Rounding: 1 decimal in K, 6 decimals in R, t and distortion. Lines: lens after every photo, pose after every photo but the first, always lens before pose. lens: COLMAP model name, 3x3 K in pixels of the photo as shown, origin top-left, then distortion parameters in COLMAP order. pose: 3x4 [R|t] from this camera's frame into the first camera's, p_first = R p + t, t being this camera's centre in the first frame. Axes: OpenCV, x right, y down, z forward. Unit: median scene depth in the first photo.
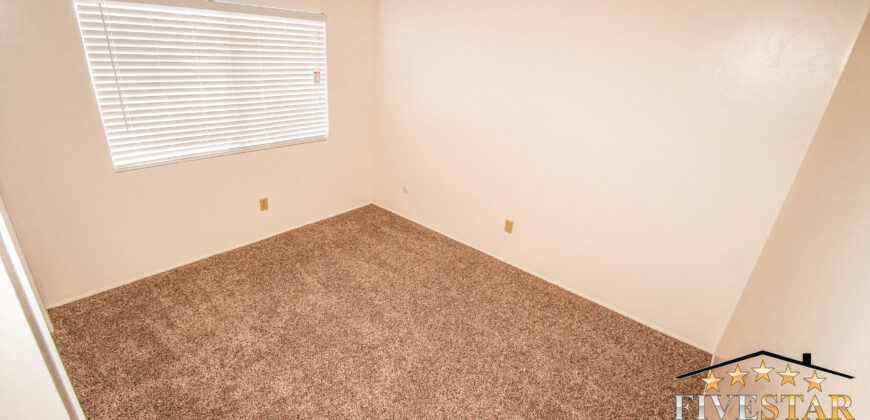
lens RADIAL K [[387.5, 0, 428.5], [0, 387.5, 208.5], [0, 0, 1]] dist [0.000508, -0.000929]
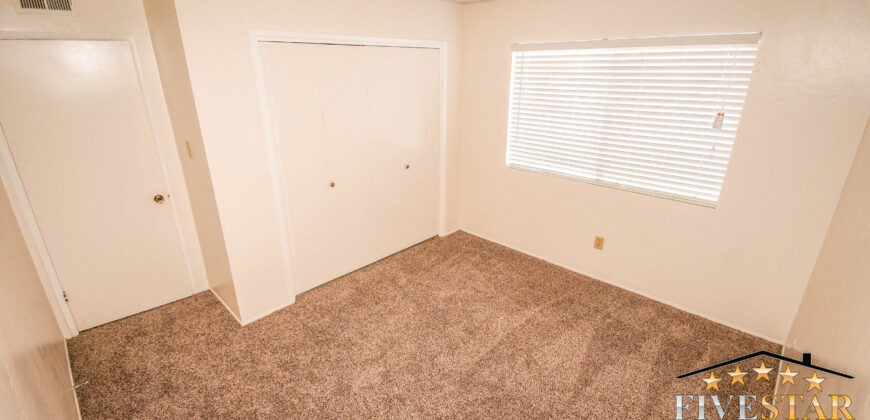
lens RADIAL K [[387.5, 0, 429.2], [0, 387.5, 209.9], [0, 0, 1]] dist [0.000508, -0.000929]
pose [[-0.061603, 0.286728, -0.956029, 0.502413], [-0.387445, 0.875867, 0.287651, -0.200705], [0.919832, 0.388129, 0.057136, 0.551862]]
